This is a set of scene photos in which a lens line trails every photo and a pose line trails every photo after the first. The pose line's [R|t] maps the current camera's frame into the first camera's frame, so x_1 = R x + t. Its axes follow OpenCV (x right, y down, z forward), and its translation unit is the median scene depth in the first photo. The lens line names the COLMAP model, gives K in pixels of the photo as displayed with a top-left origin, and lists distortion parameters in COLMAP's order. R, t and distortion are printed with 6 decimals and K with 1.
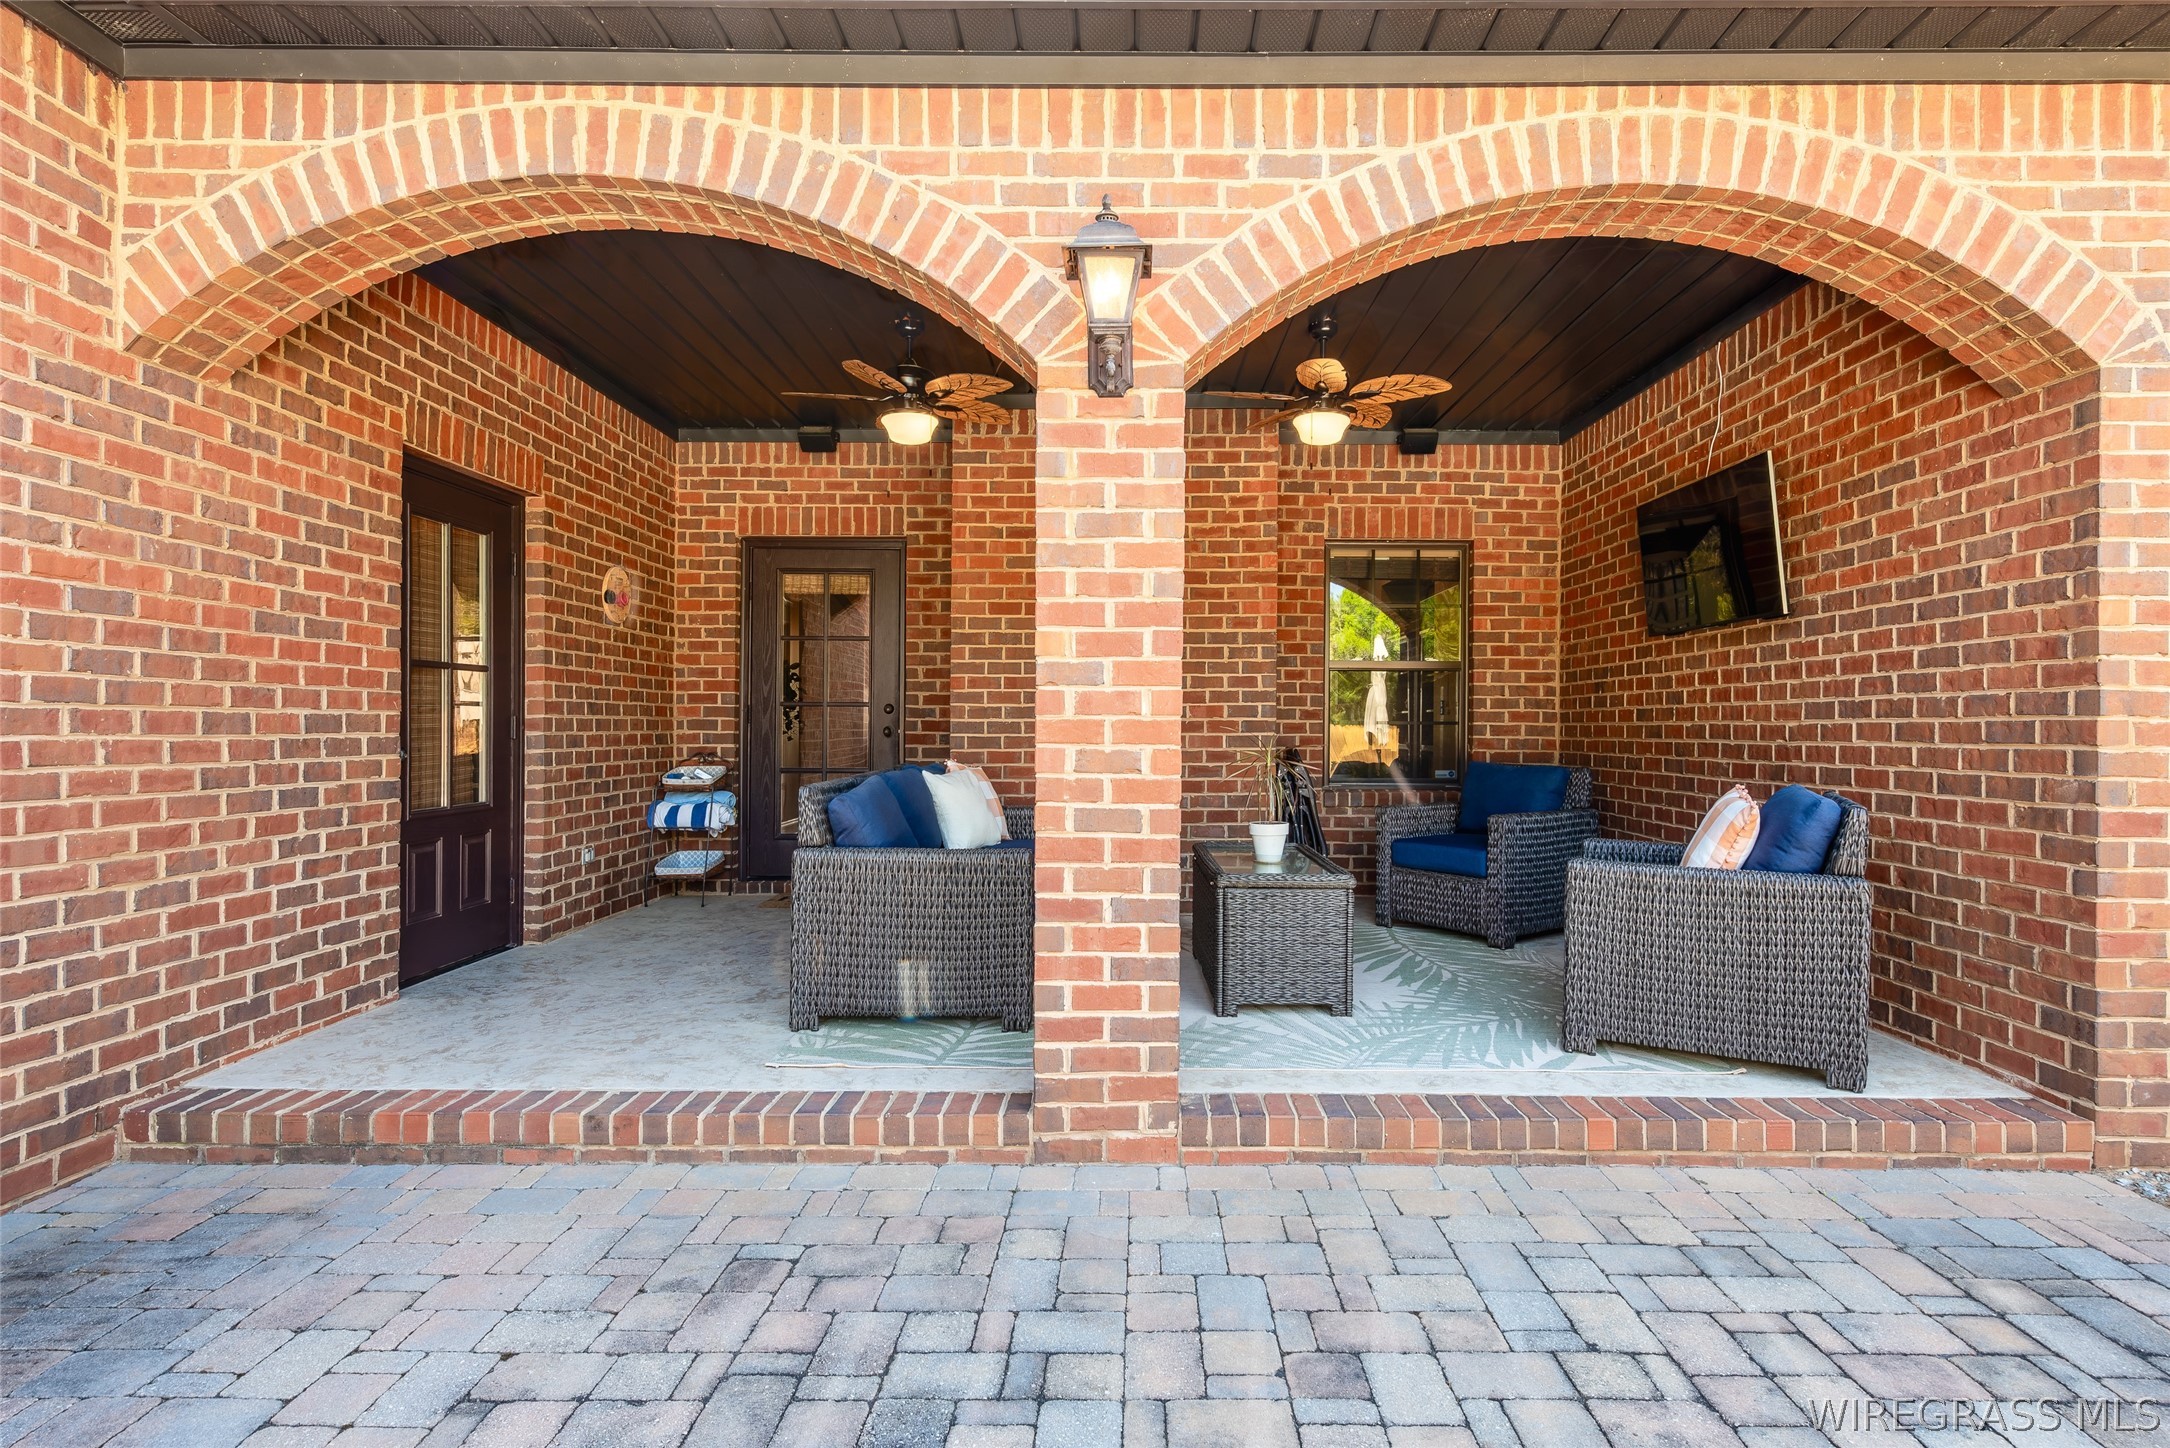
lens RADIAL K [[1111.9, 0, 1100.8], [0, 1111.9, 726.9], [0, 0, 1]] dist [0.006663, -0.004561]
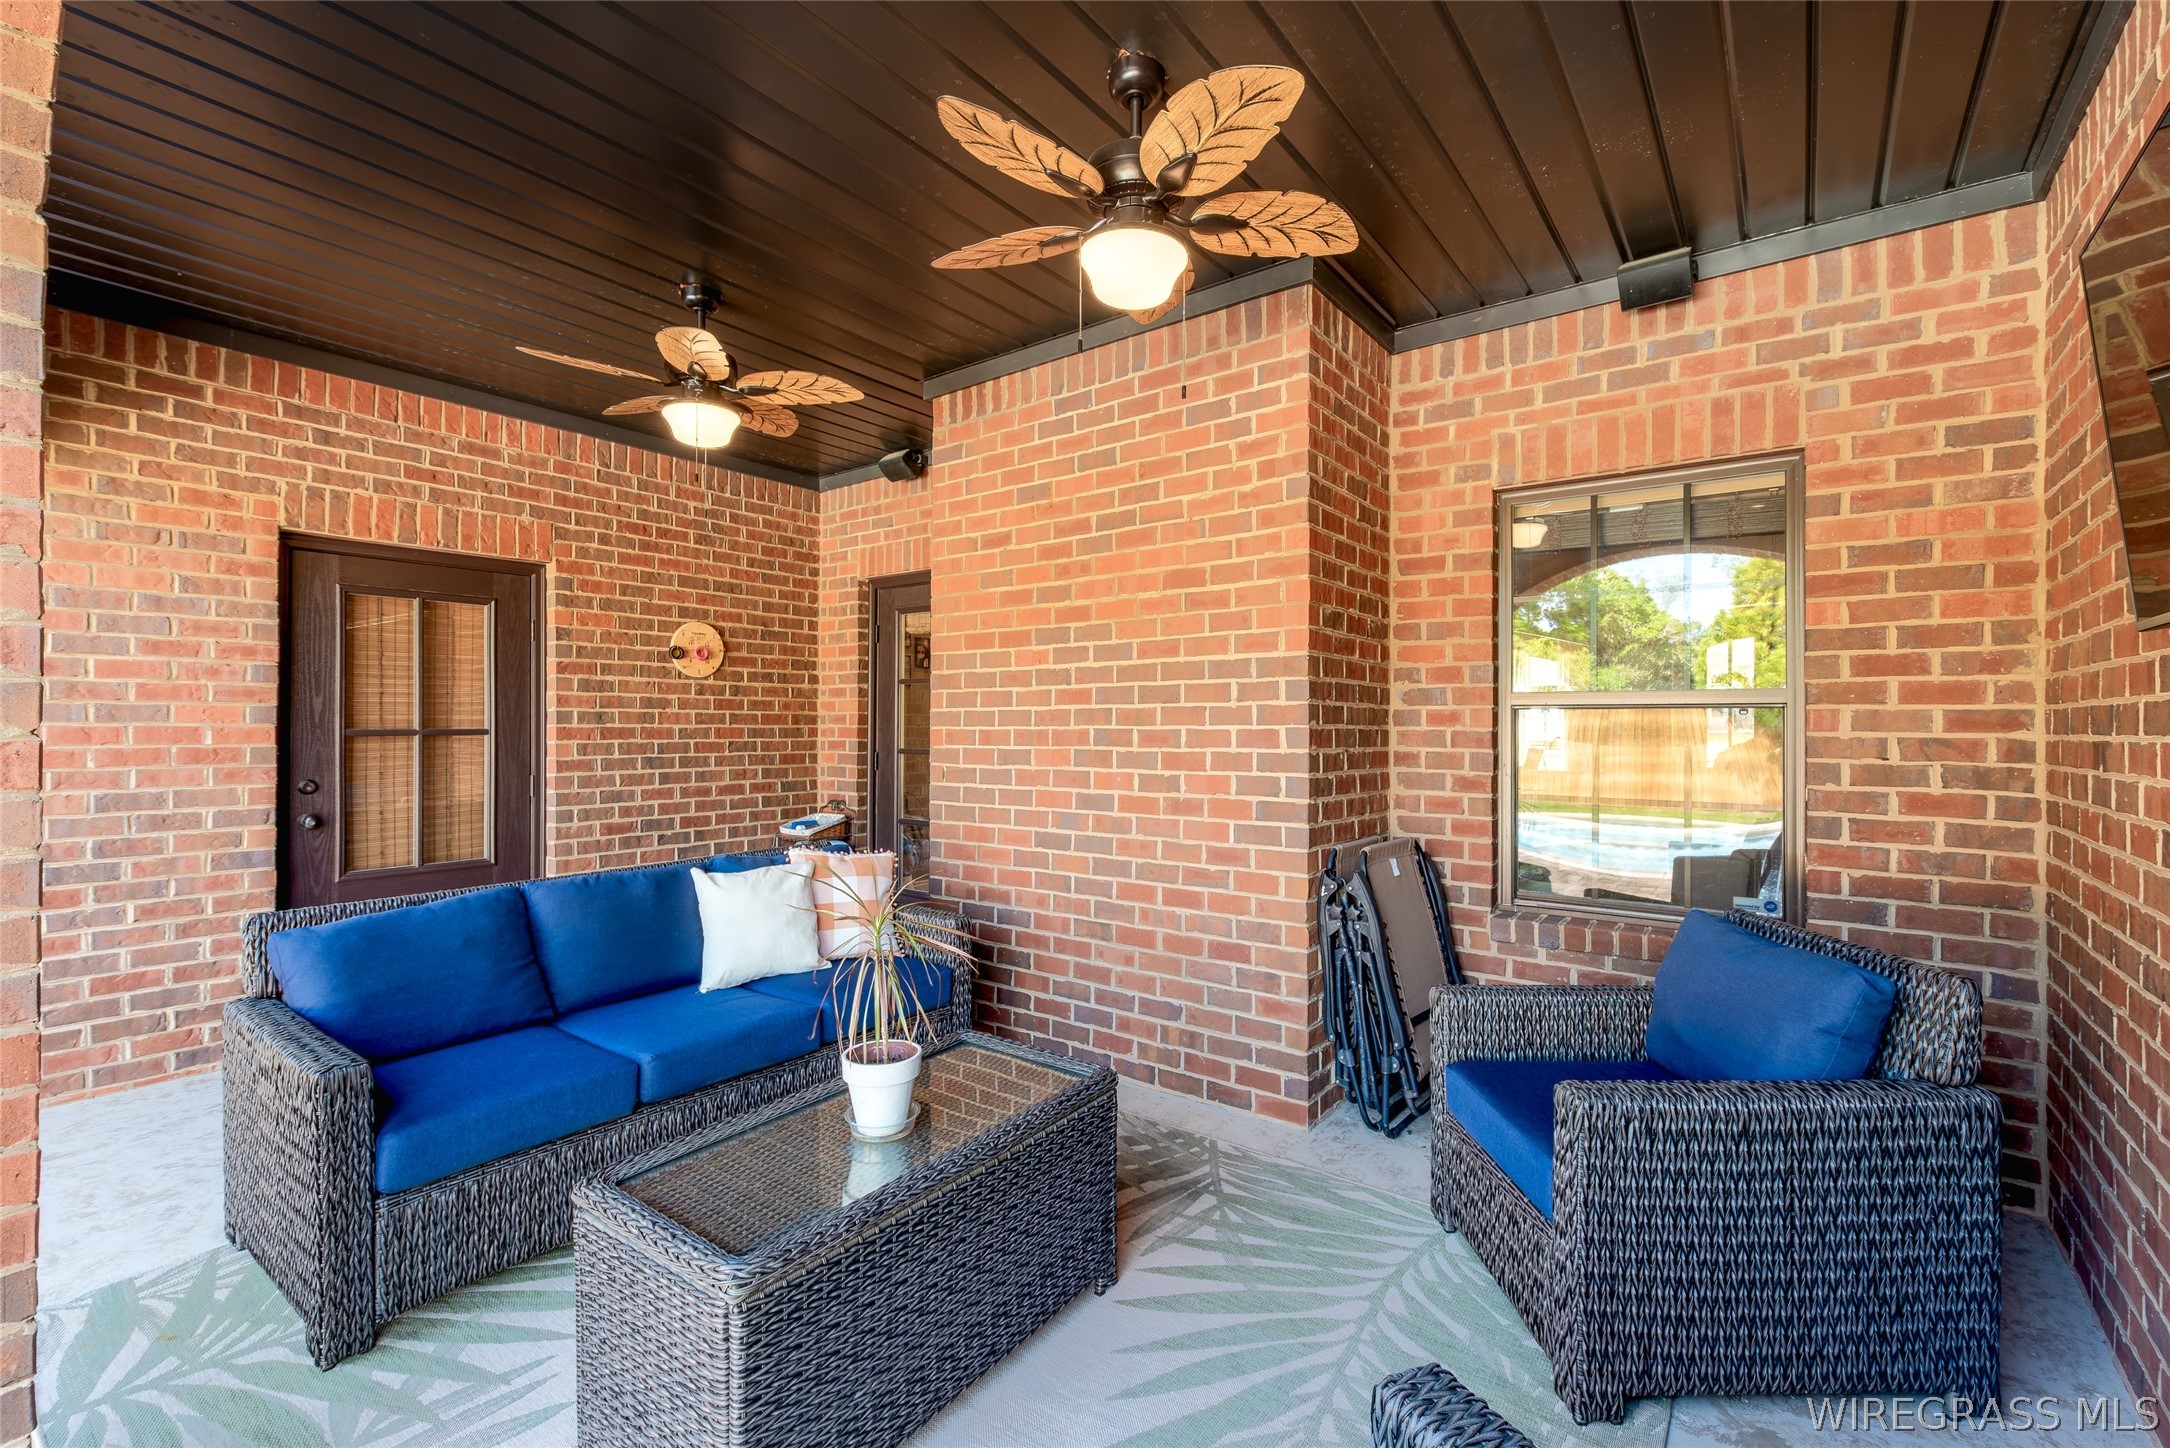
lens RADIAL K [[939.6, 0, 1078.6], [0, 939.6, 716.1], [0, 0, 1]] dist [-0.000682, 0.000087]
pose [[0.804746, -0.009301, -0.593547, 0.323826], [0.000442, 0.999886, -0.015069, -0.040773], [0.593619, 0.011864, 0.804658, 0.470647]]
